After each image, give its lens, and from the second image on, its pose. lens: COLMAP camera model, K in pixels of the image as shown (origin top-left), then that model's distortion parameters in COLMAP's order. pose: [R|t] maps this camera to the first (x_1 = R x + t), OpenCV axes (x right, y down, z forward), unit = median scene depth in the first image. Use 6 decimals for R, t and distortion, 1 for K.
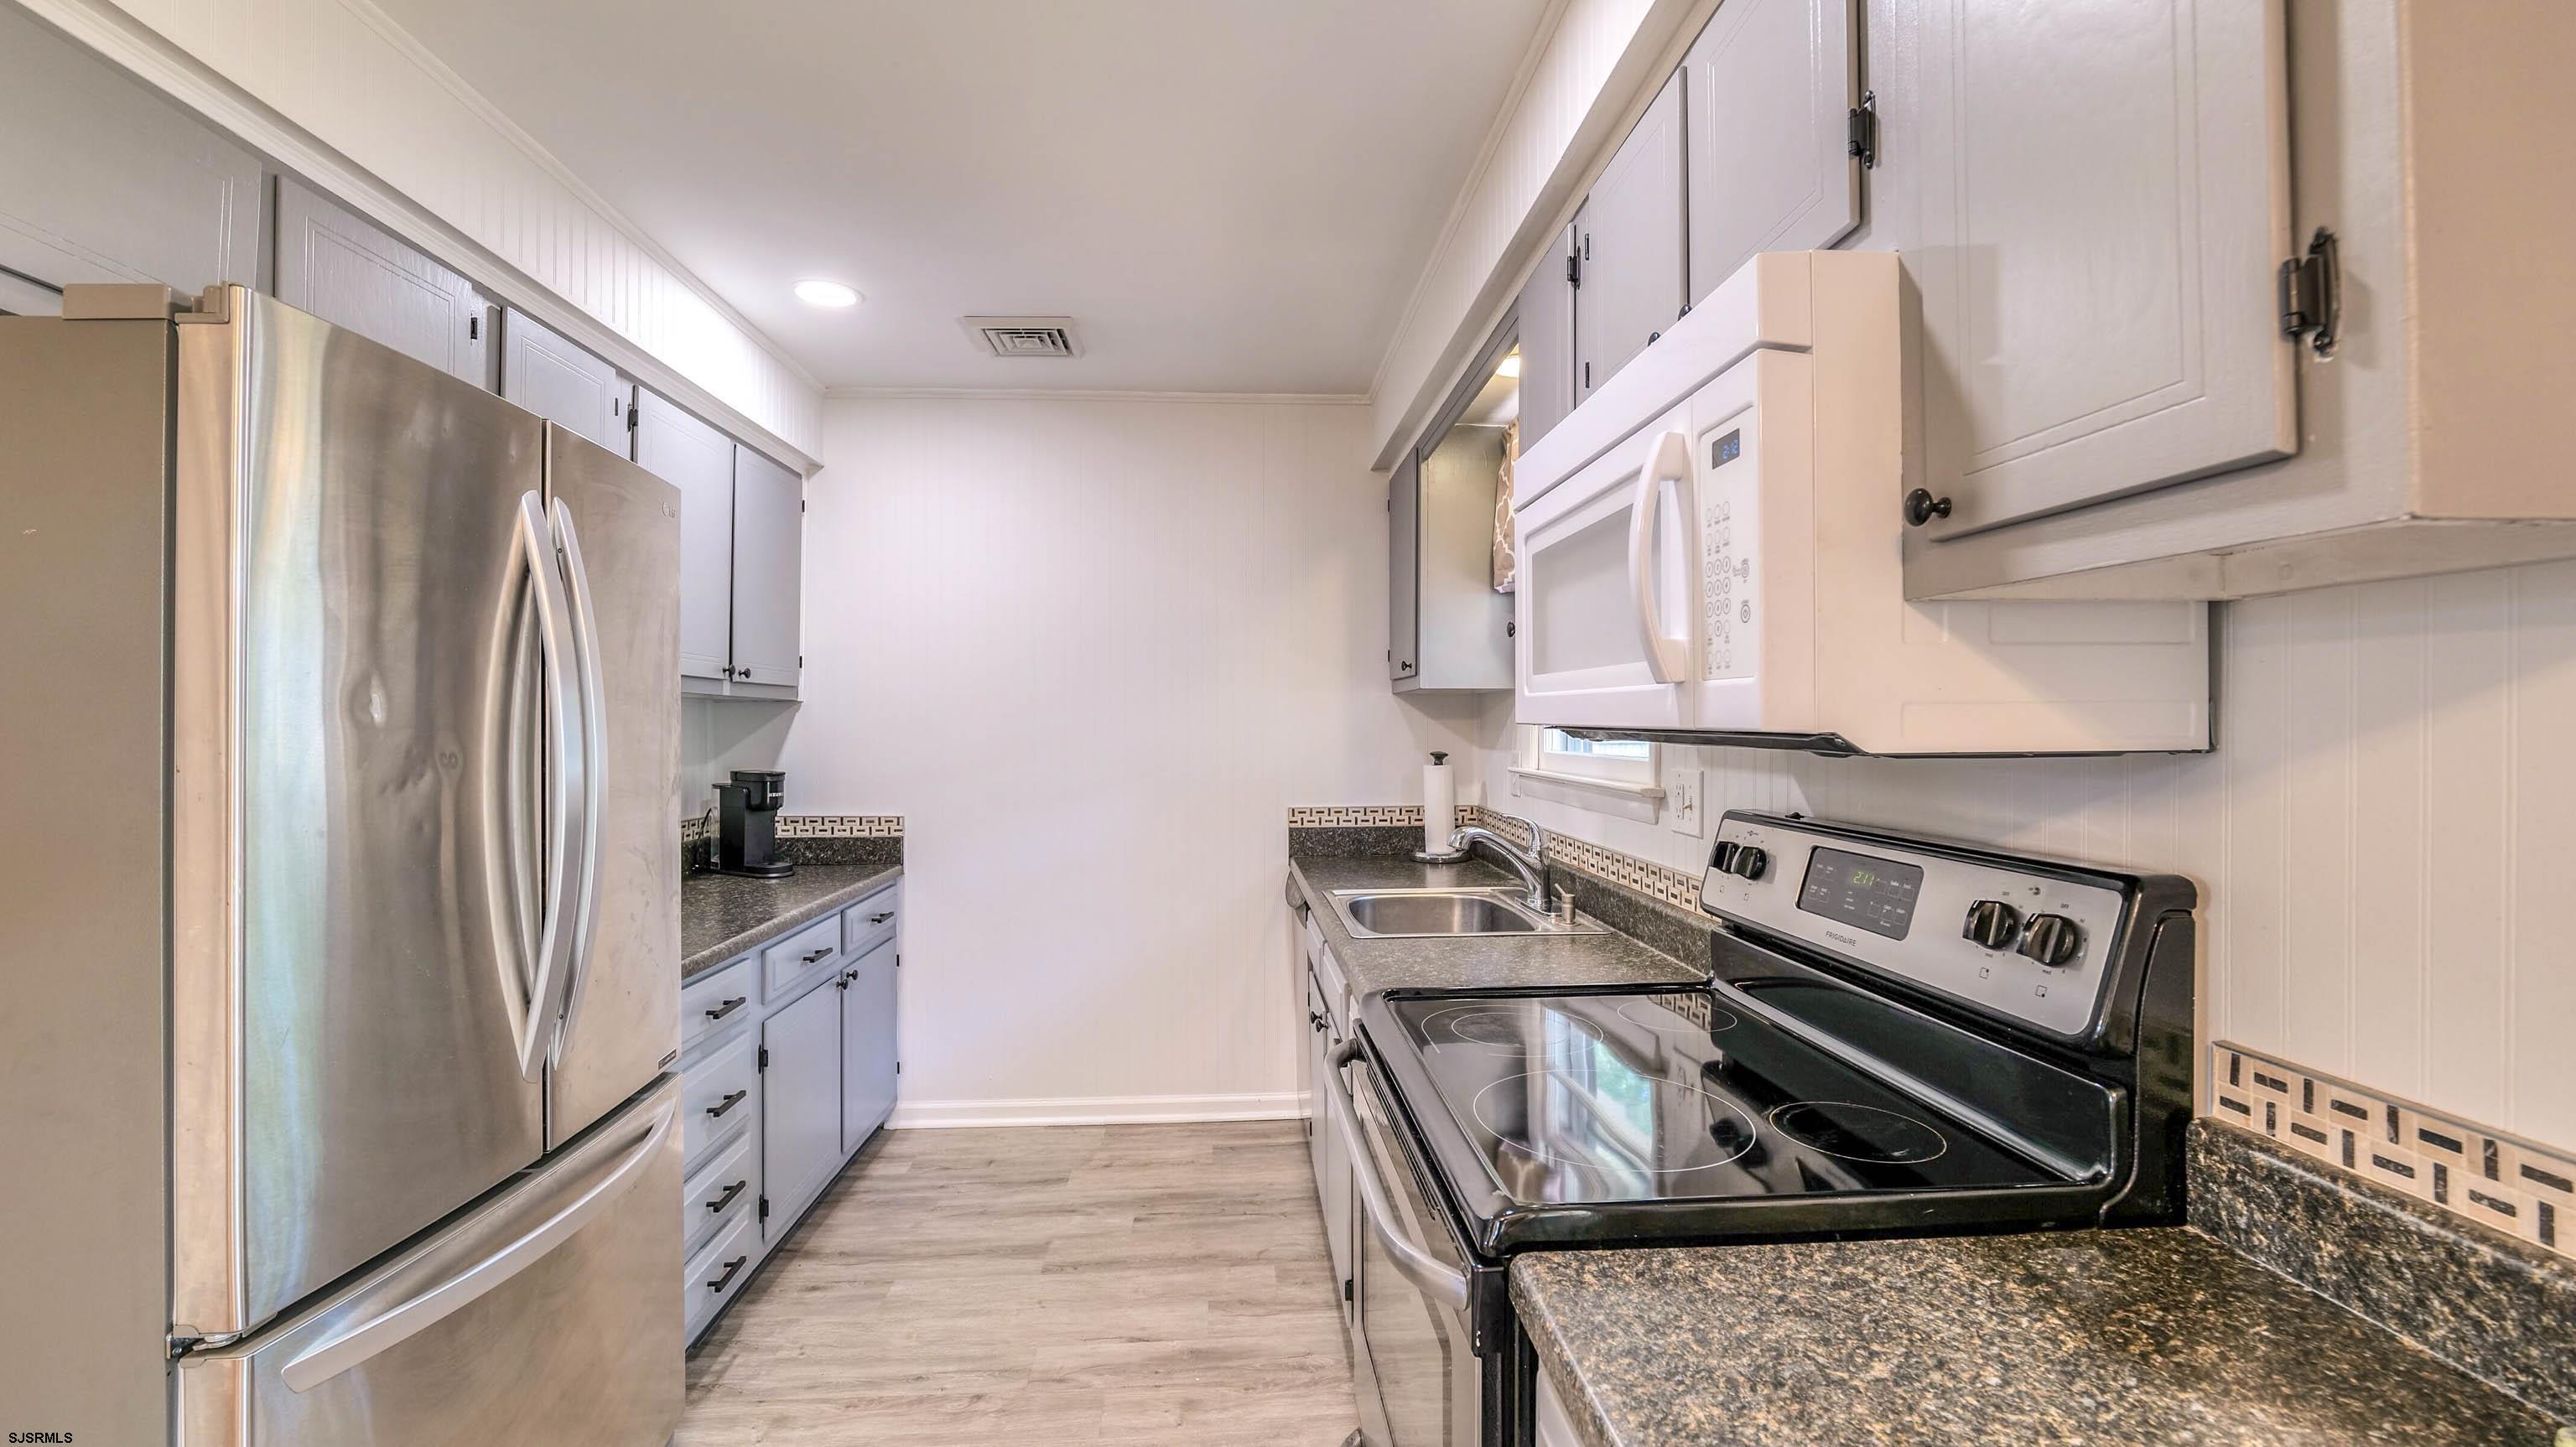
lens RADIAL K [[1059.5, 0, 1272.3], [0, 1059.5, 719.9], [0, 0, 1]] dist [-0.031538, 0.011661]
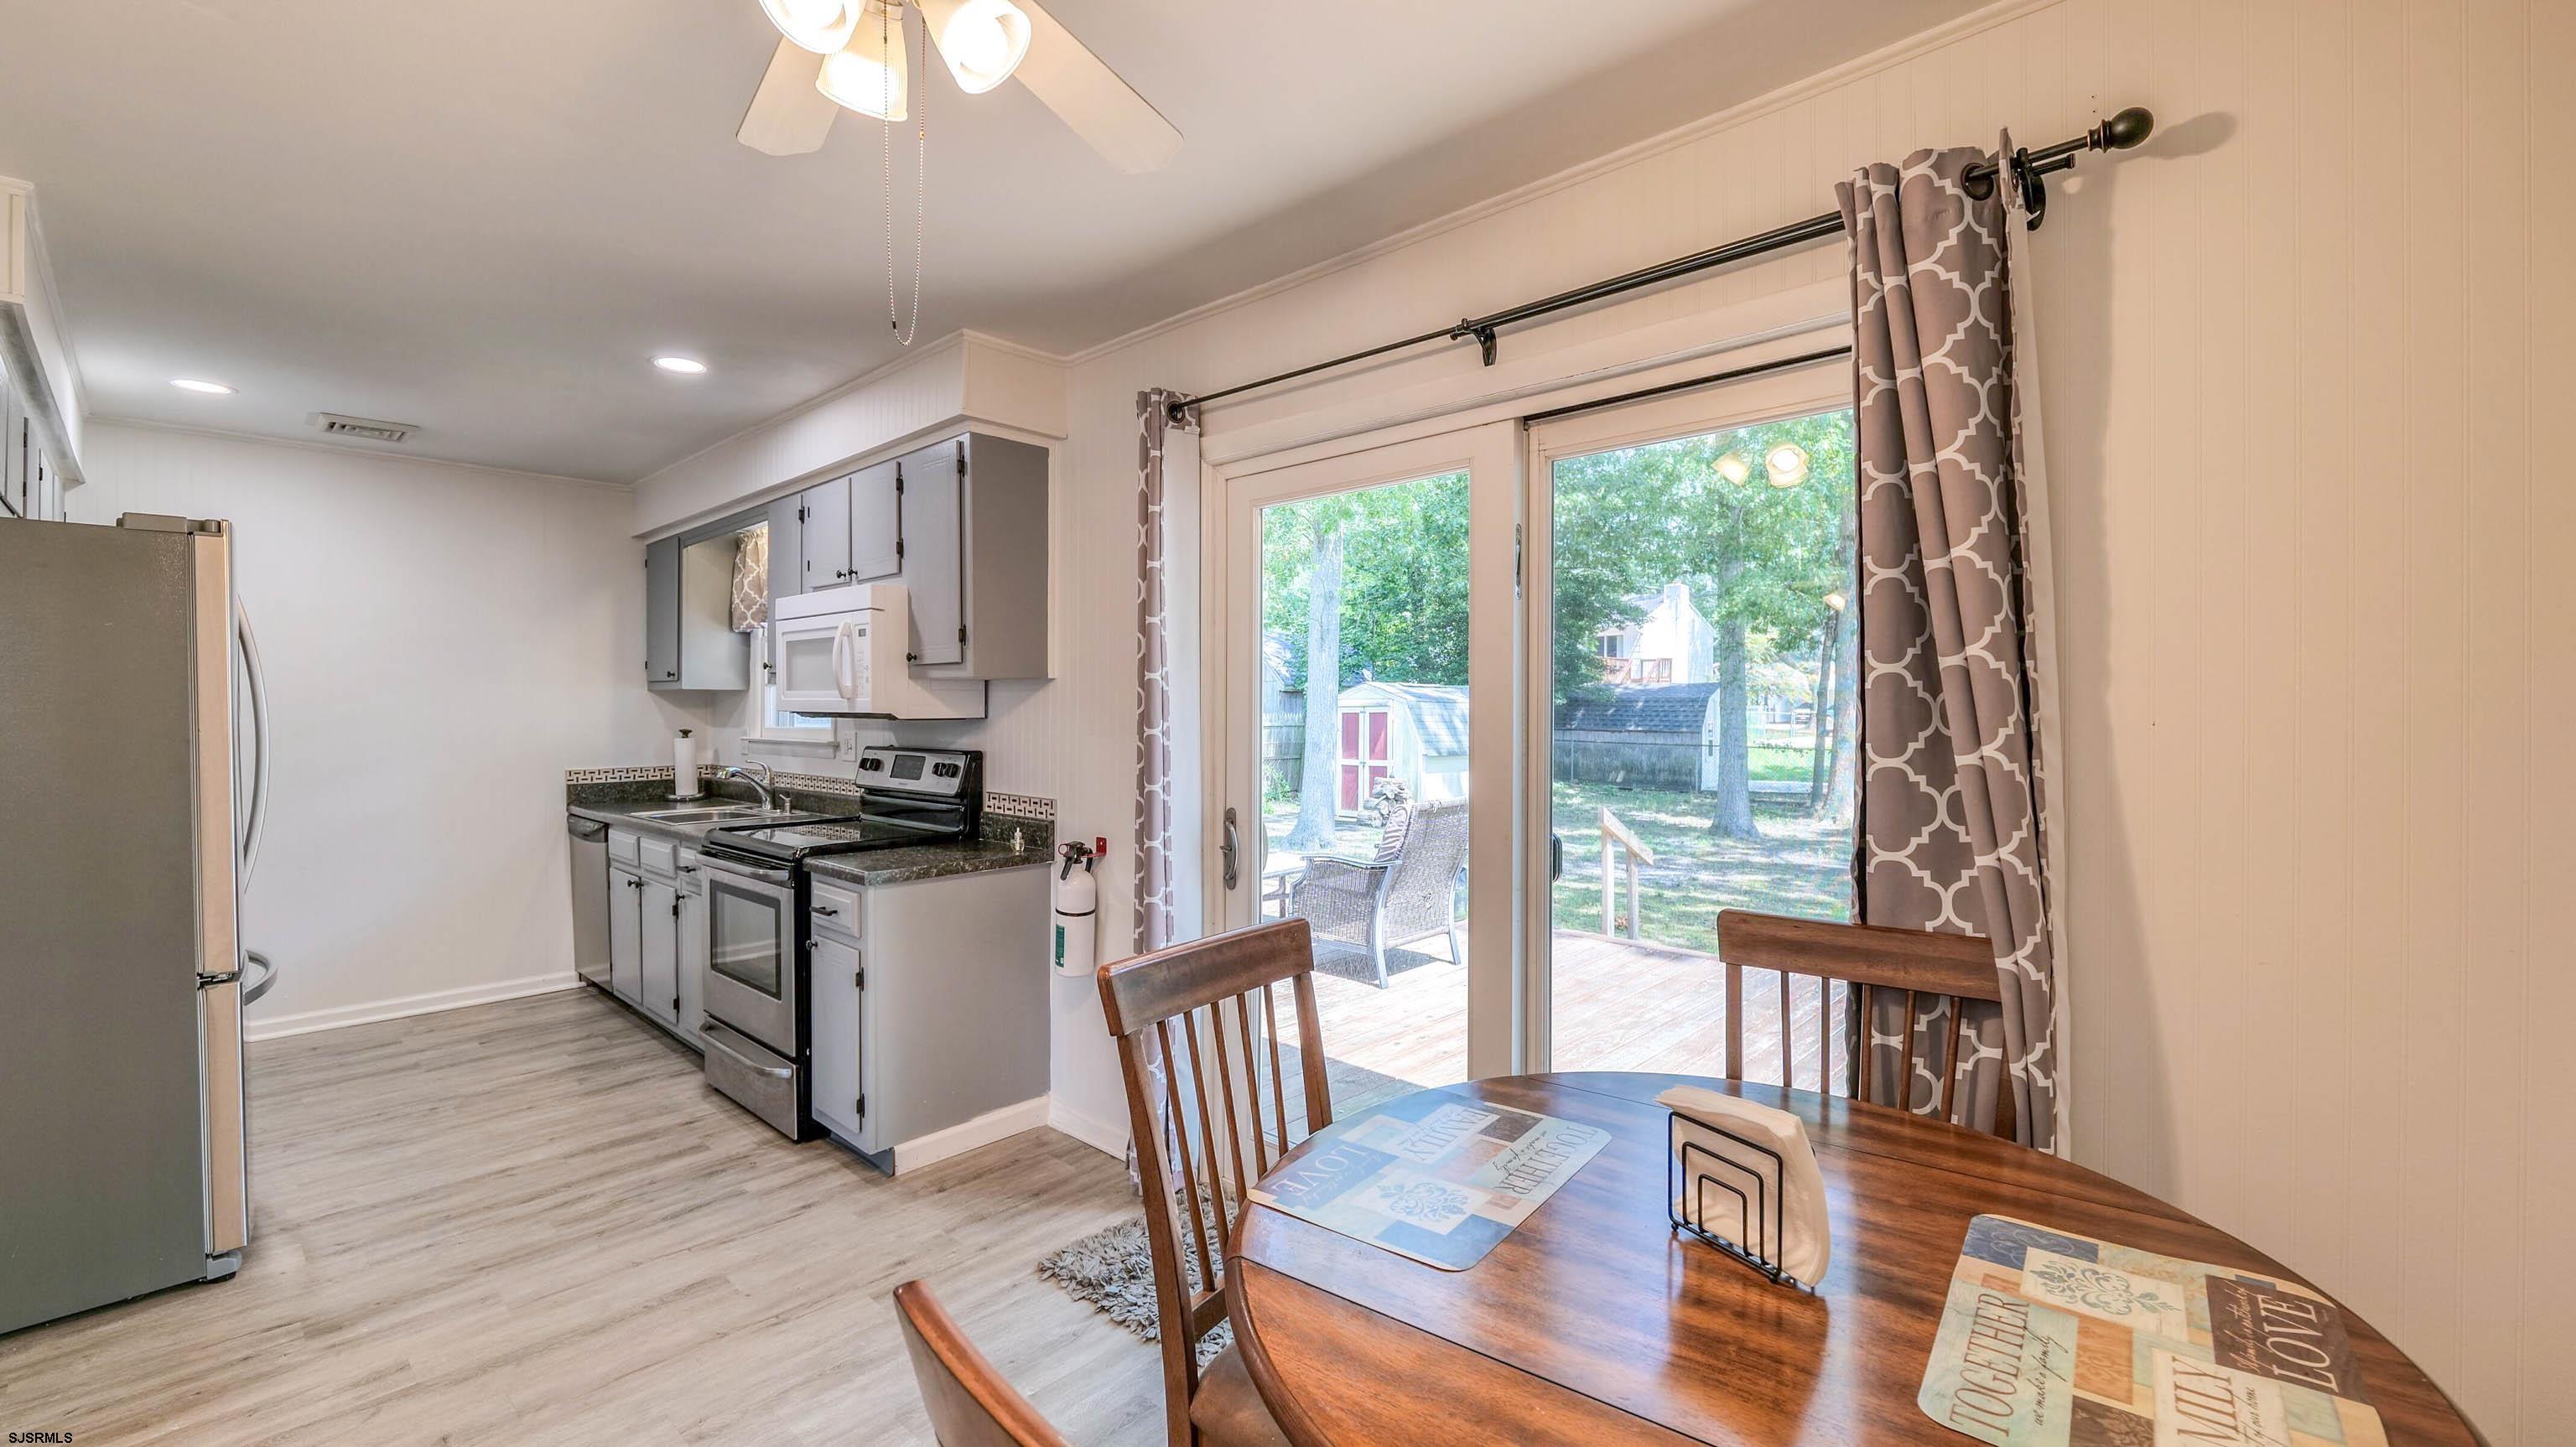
lens RADIAL K [[1047.9, 0, 1275.9], [0, 1047.9, 718.6], [0, 0, 1]] dist [-0.013383, 0.001235]
pose [[0.720806, -0.004389, 0.693123, -0.585999], [-0.003511, 0.999944, 0.009983, -0.006225], [-0.693128, -0.009630, 0.720750, -1.460665]]
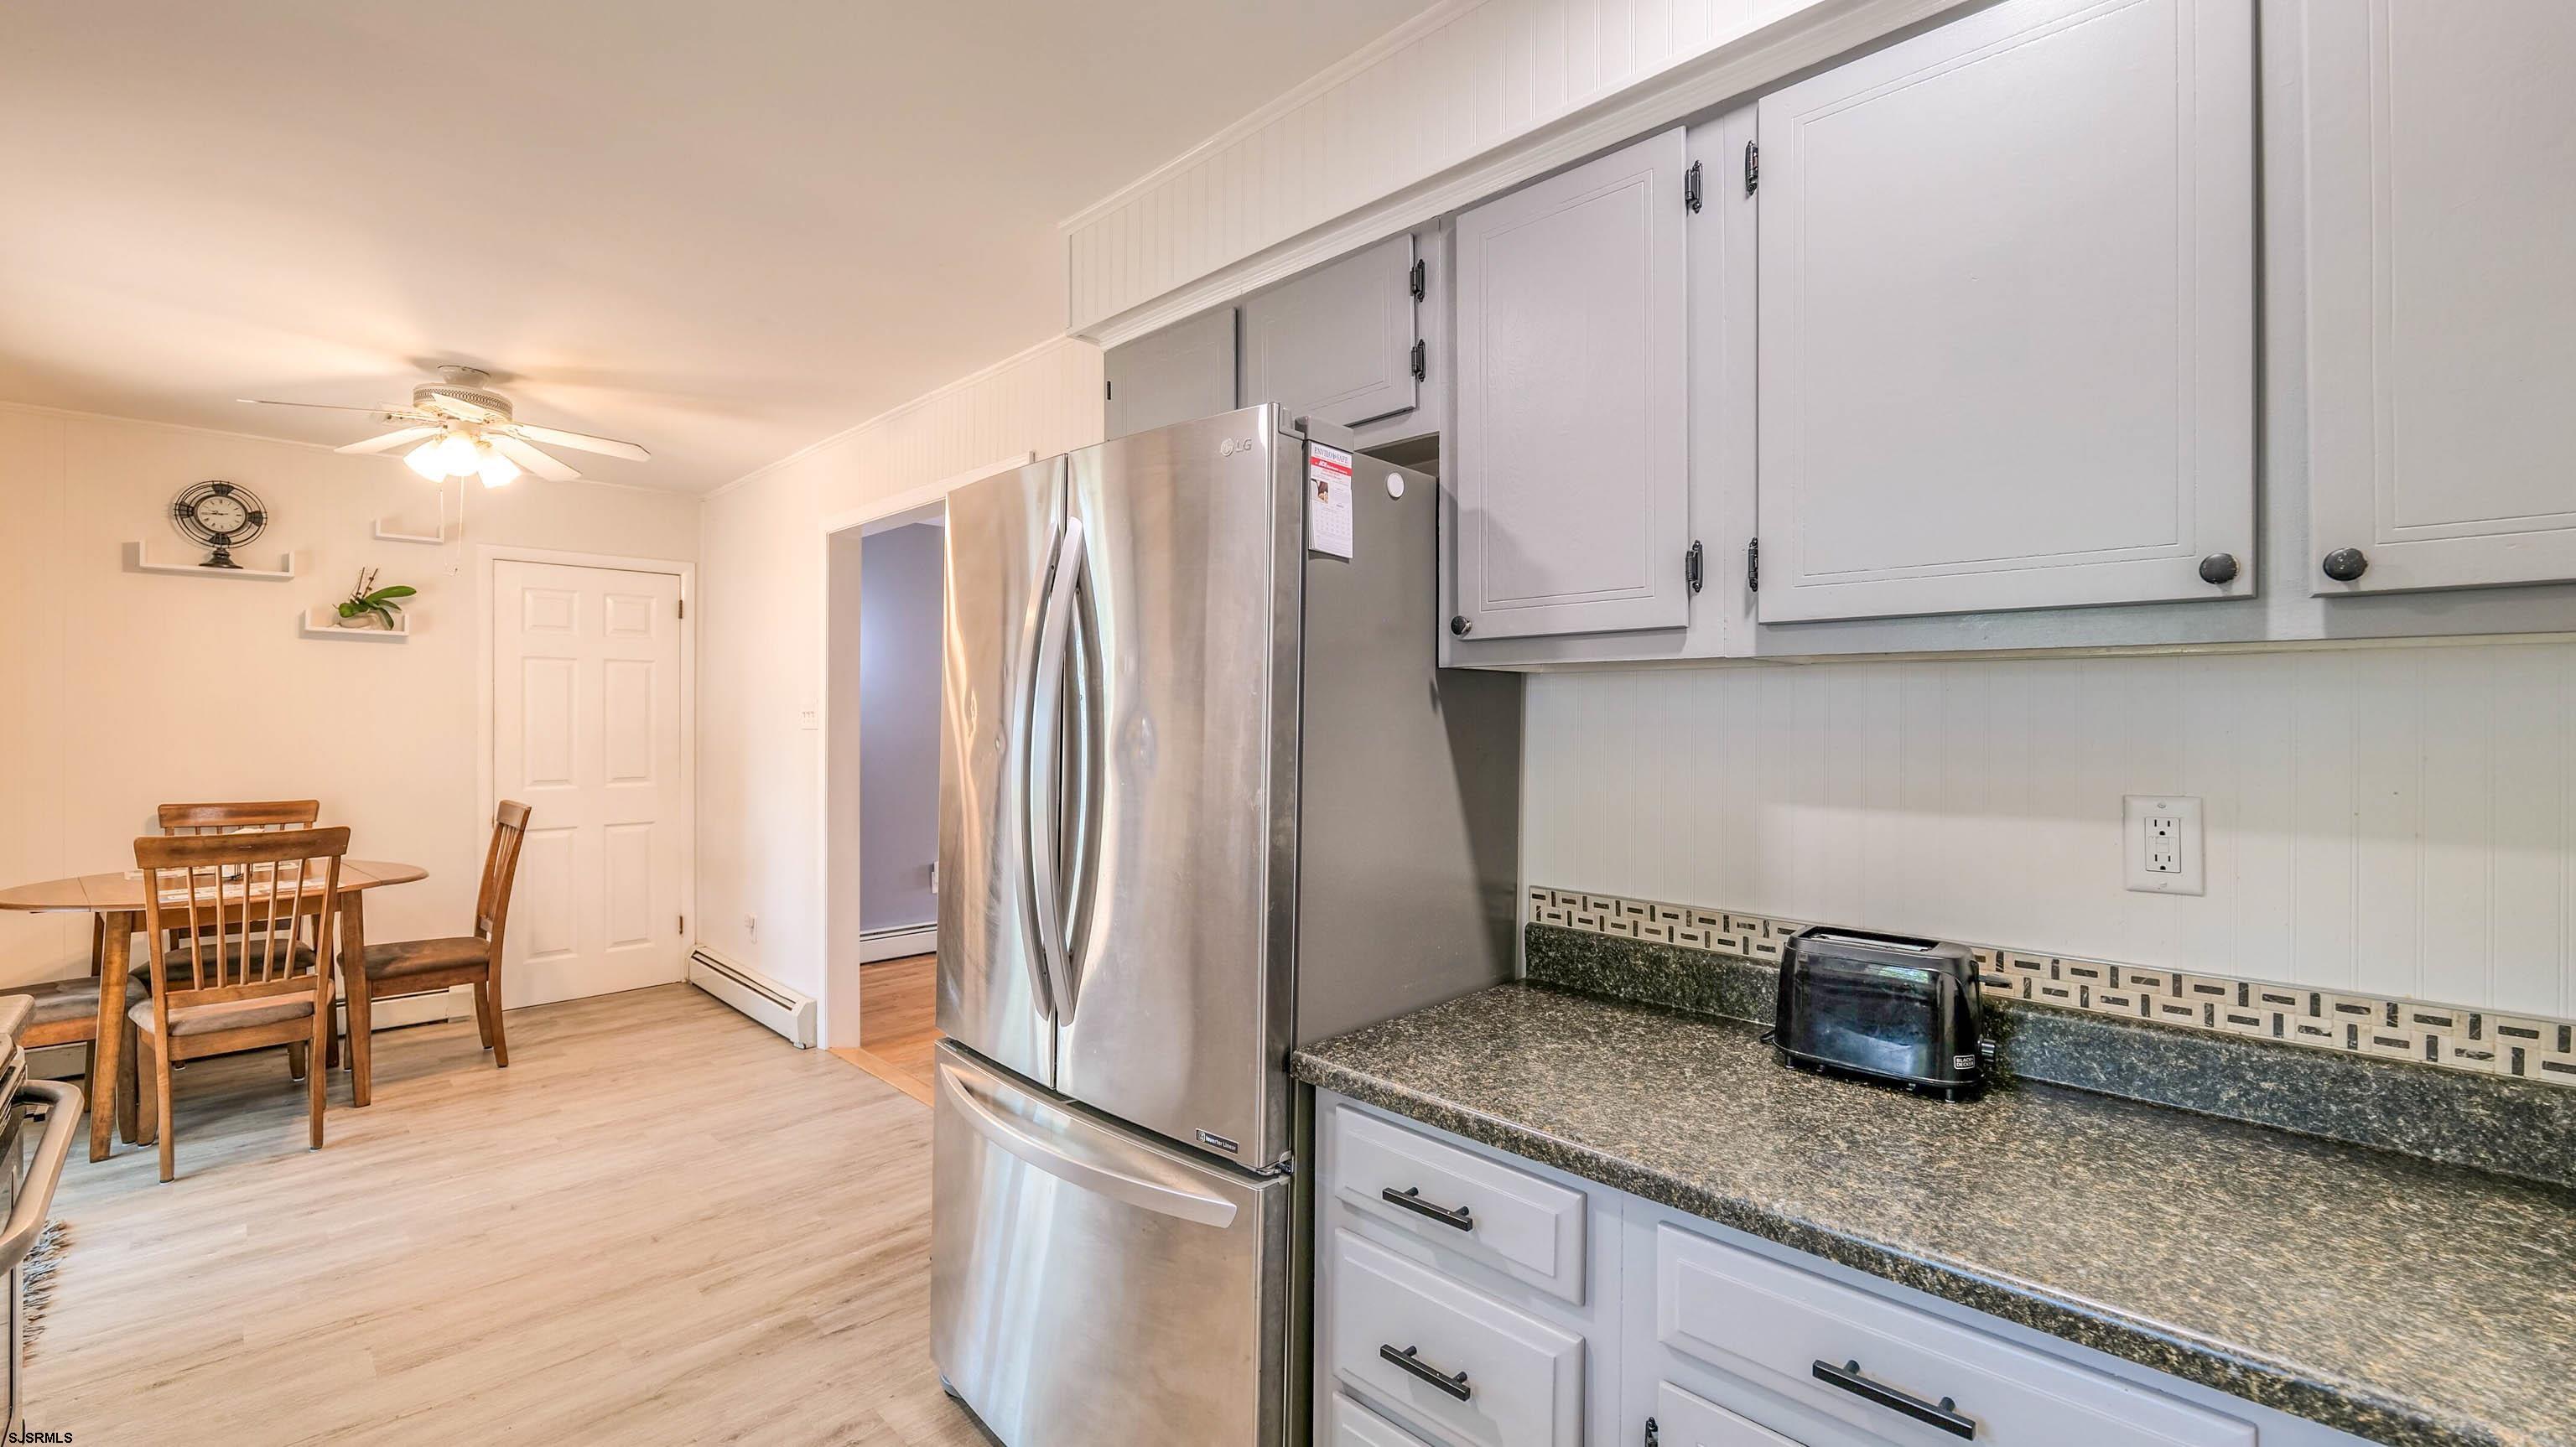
lens RADIAL K [[1047.9, 0, 1275.9], [0, 1047.9, 718.6], [0, 0, 1]] dist [-0.013383, 0.001235]
pose [[-0.745409, -0.003330, -0.666599, -0.098488], [0.000069, 0.999987, -0.005074, 0.012691], [0.666608, -0.003828, -0.745399, 1.845906]]
